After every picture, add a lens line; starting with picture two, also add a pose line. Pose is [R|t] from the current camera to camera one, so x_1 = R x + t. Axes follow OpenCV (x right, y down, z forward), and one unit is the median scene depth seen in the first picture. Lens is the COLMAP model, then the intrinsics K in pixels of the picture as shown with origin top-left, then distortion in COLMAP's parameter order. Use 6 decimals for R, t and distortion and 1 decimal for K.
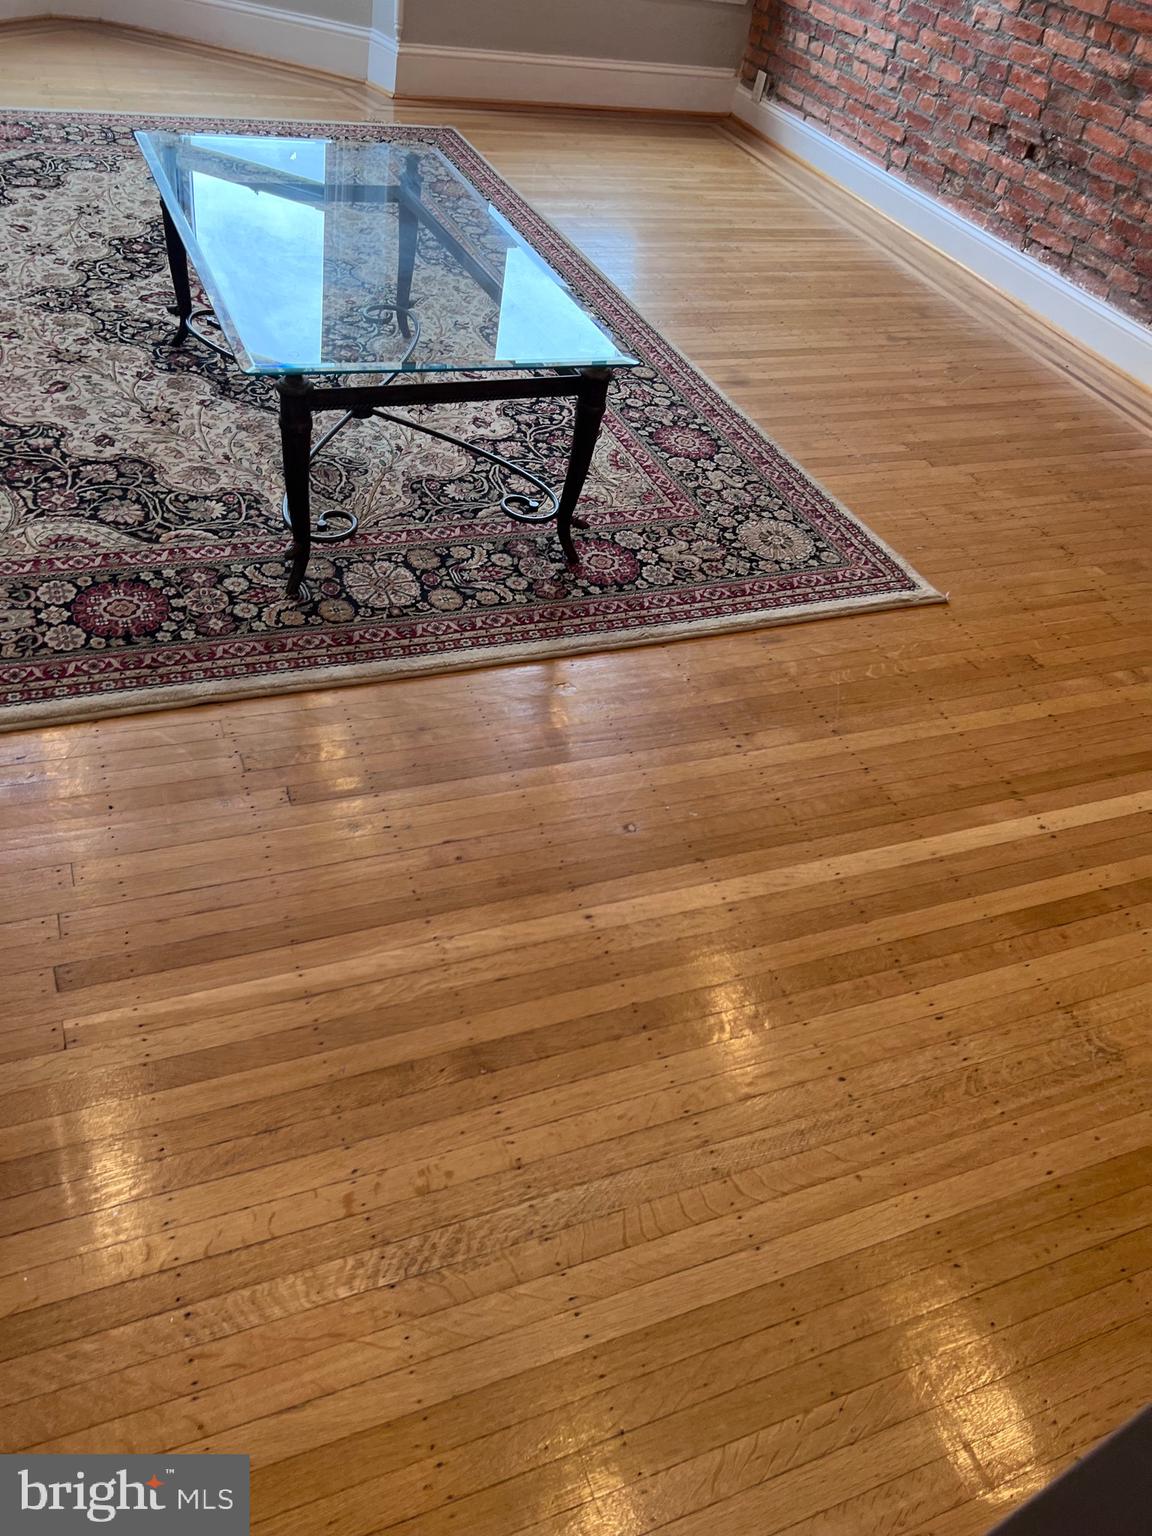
lens RADIAL K [[1160.5, 0, 576.0], [0, 1160.5, 768.0], [0, 0, 1]] dist [0.049838, -0.052159]
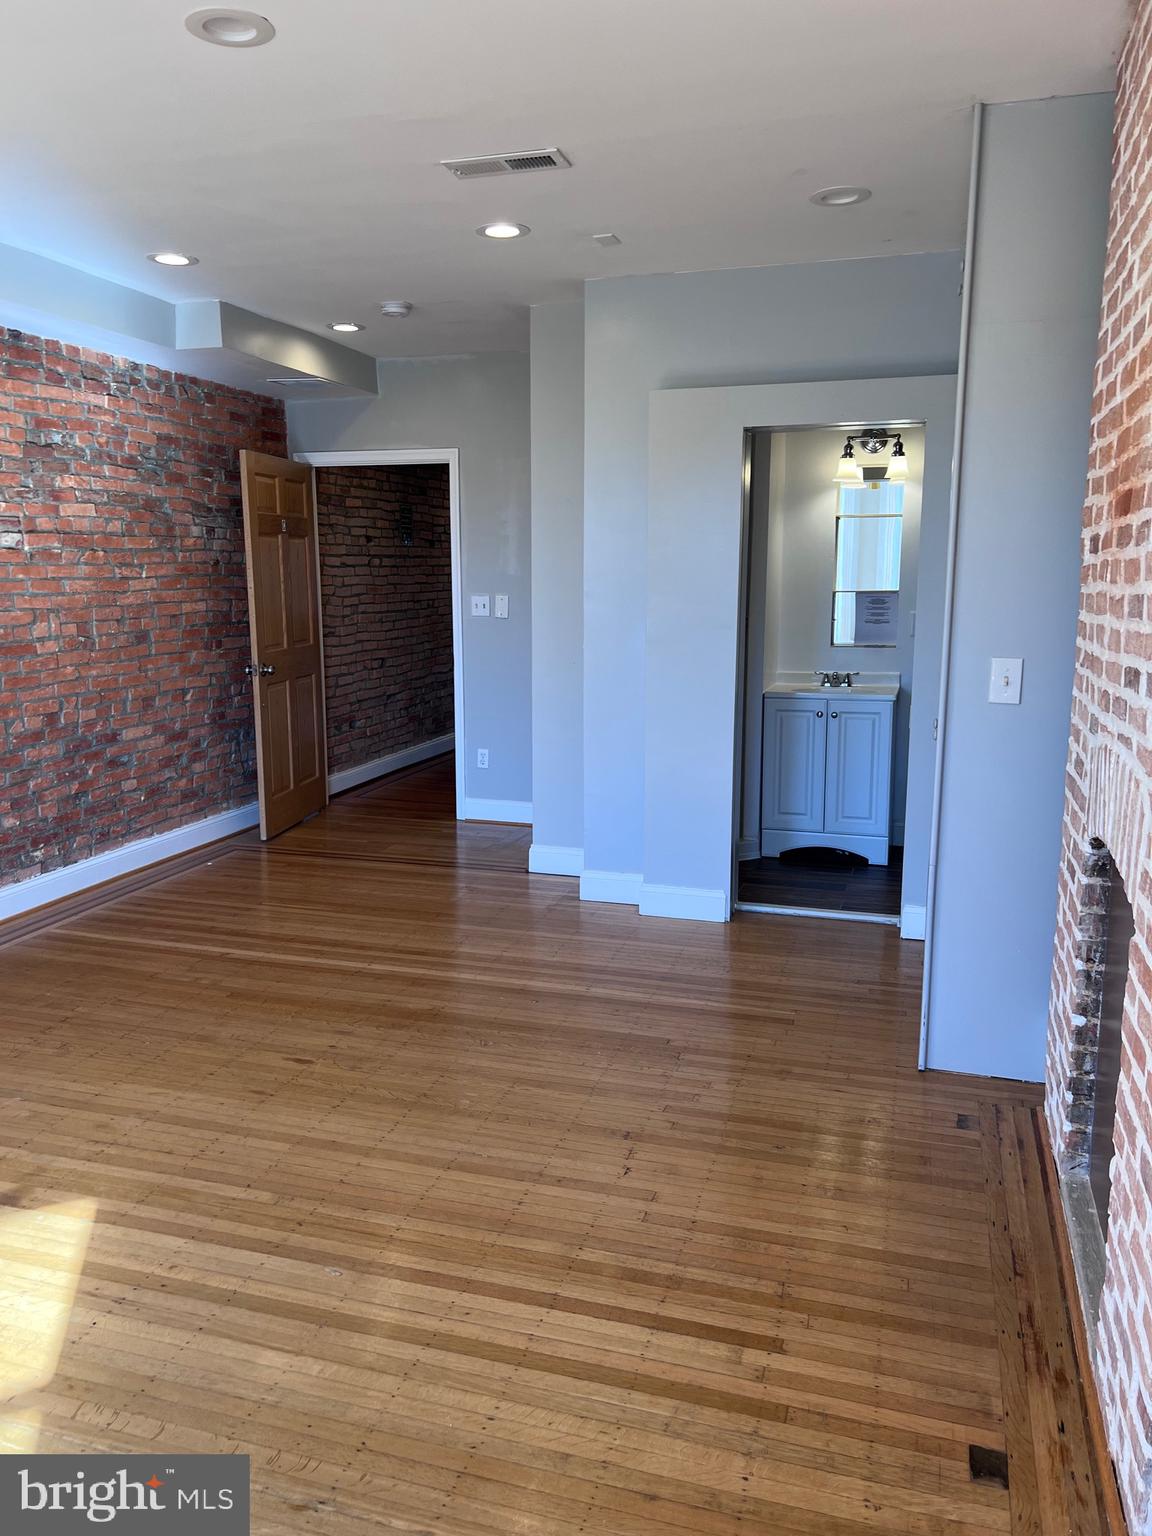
lens RADIAL K [[1158.2, 0, 571.1], [0, 1158.2, 771.7], [0, 0, 1]] dist [0.041464, -0.047964]
pose [[-0.760096, -0.252864, 0.598593, -1.118852], [0.348452, 0.618930, 0.703922, -1.609096], [-0.548484, 0.743630, -0.382335, 1.400786]]
